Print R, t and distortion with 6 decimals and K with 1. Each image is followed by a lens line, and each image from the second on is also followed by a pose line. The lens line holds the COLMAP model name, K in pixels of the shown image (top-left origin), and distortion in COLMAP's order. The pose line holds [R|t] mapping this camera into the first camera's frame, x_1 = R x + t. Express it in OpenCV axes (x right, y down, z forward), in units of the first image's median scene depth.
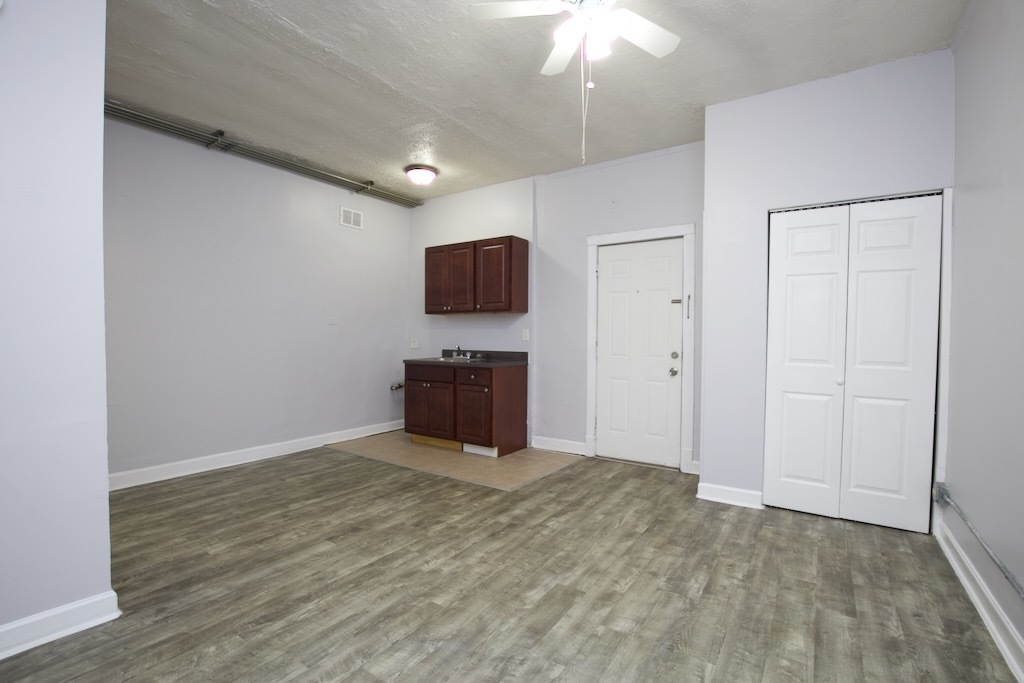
lens RADIAL K [[467.8, 0, 515.7], [0, 467.8, 344.3], [0, 0, 1]] dist [-0.034876, 0.006824]
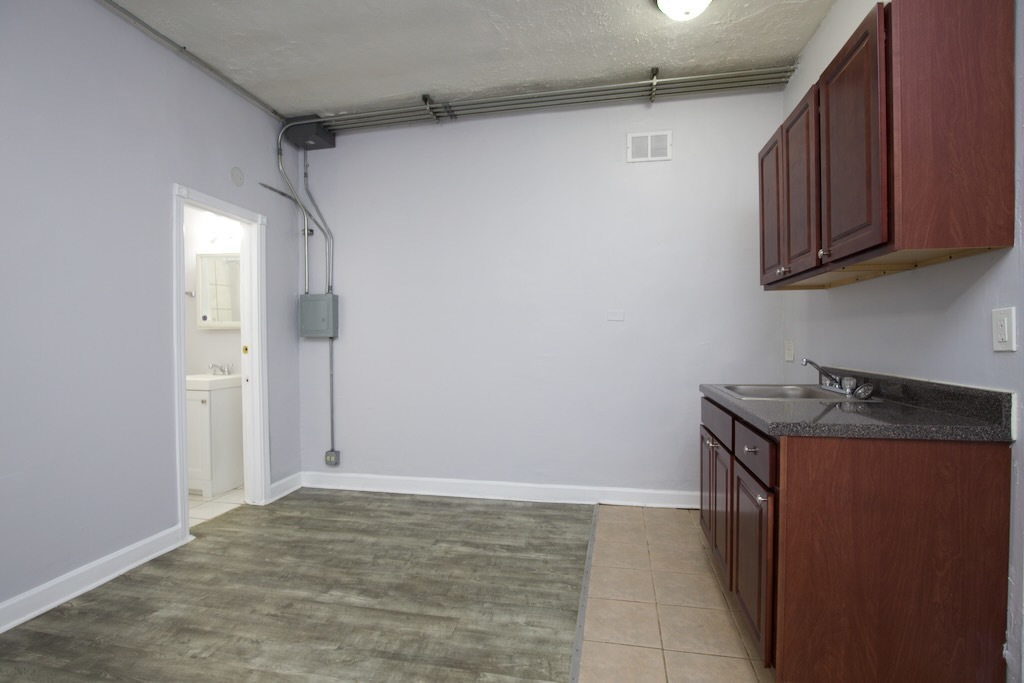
lens RADIAL K [[467.8, 0, 515.6], [0, 467.8, 344.6], [0, 0, 1]] dist [-0.034876, 0.006824]
pose [[0.385822, 0.004096, -0.922564, 0.236968], [-0.006340, 0.999978, 0.001788, -0.015336], [0.922551, 0.005159, 0.385840, 0.981686]]
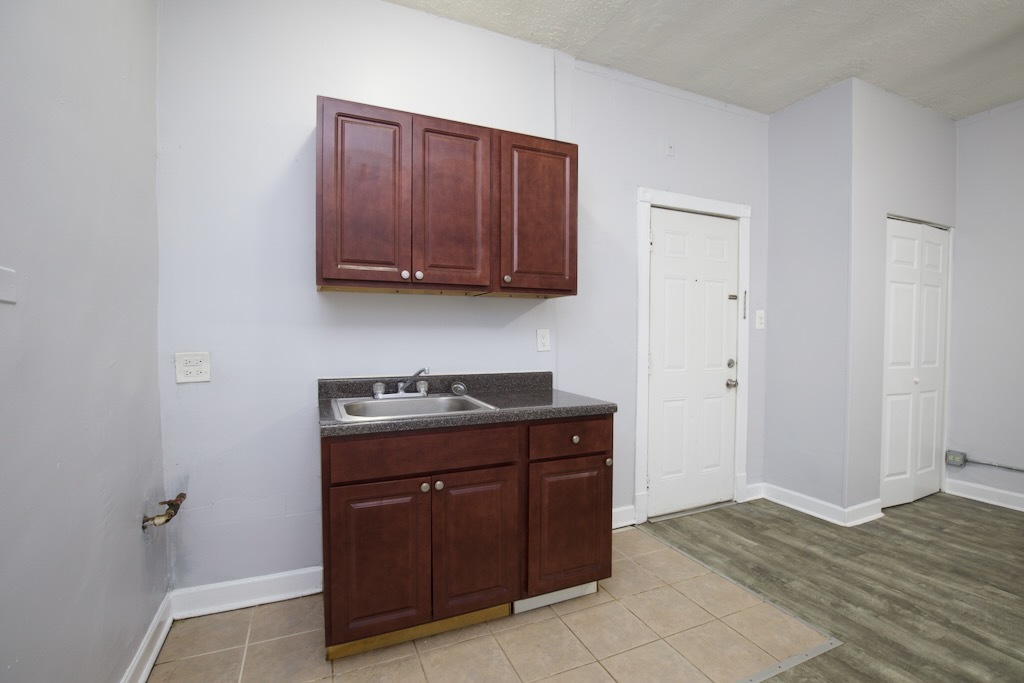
lens RADIAL K [[467.8, 0, 516.6], [0, 467.8, 343.5], [0, 0, 1]] dist [-0.034876, 0.006824]
pose [[0.515599, -0.024407, 0.856482, -0.697252], [0.012875, 0.999702, 0.020738, -0.042153], [-0.856733, 0.000335, 0.515759, 1.154569]]
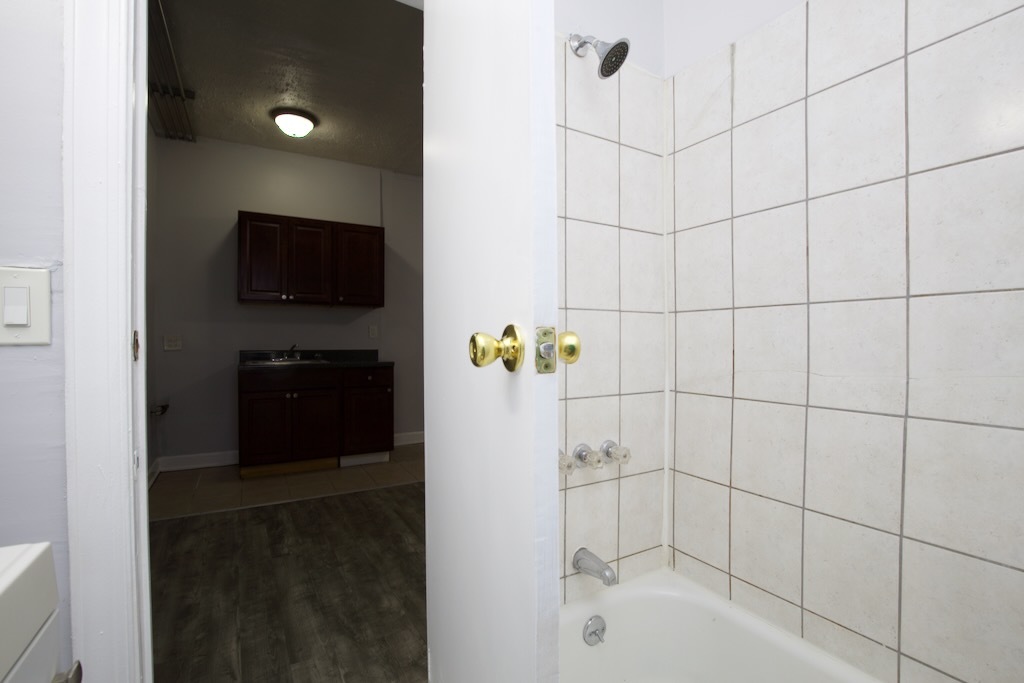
lens RADIAL K [[467.8, 0, 515.8], [0, 467.8, 343.9], [0, 0, 1]] dist [-0.034876, 0.006824]
pose [[0.426068, -0.014520, 0.904574, -1.102213], [0.014497, 0.999852, 0.009221, 0.000291], [-0.904575, 0.009185, 0.426216, 0.509643]]
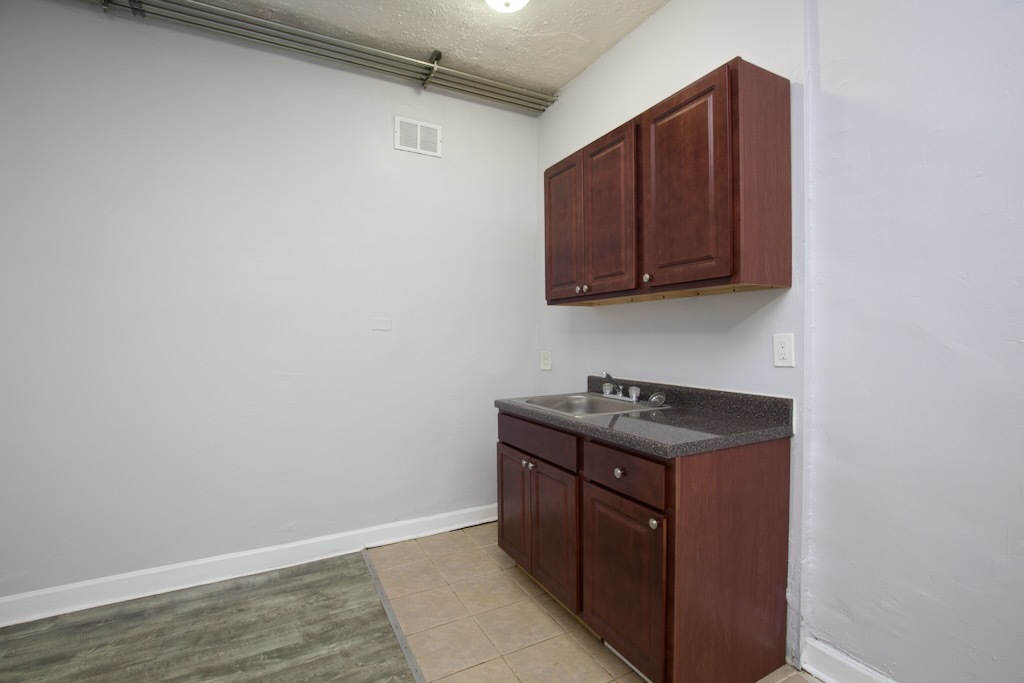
lens RADIAL K [[467.8, 0, 515.0], [0, 467.8, 344.8], [0, 0, 1]] dist [-0.034876, 0.006824]
pose [[0.888959, -0.004531, -0.457964, 0.000793], [0.005519, 0.999984, 0.000819, -0.039129], [0.457953, -0.003255, 0.888971, 0.915861]]
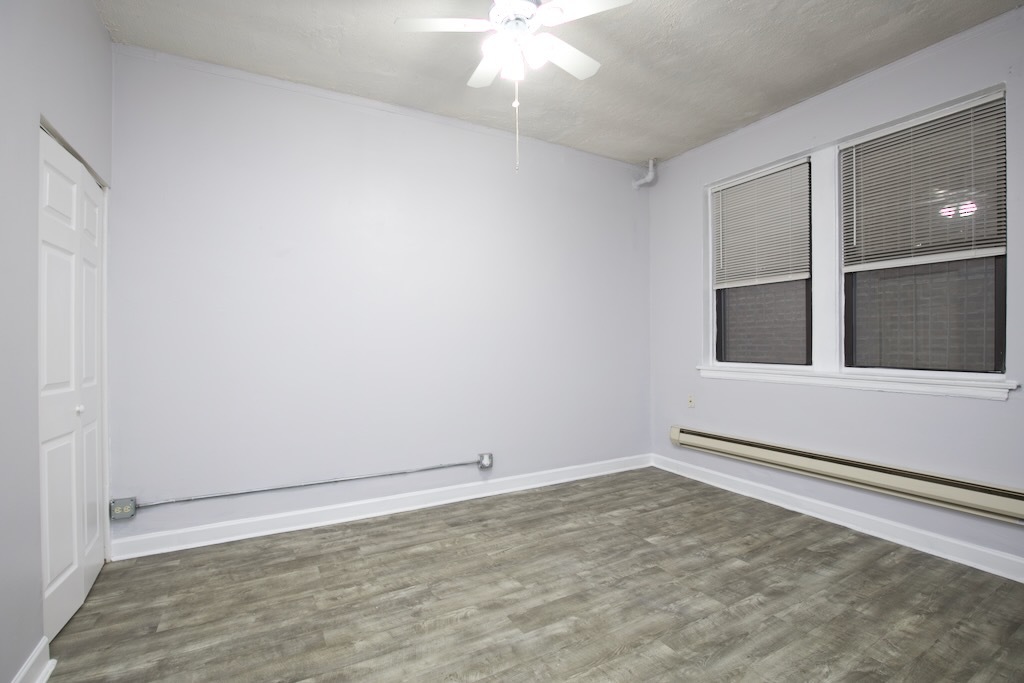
lens RADIAL K [[467.8, 0, 514.6], [0, 467.8, 346.8], [0, 0, 1]] dist [-0.034876, 0.006824]
pose [[-0.891460, -0.007289, 0.453040, -0.191910], [0.002679, 0.999768, 0.021356, -0.026637], [-0.453091, 0.020252, -0.891234, 1.206357]]
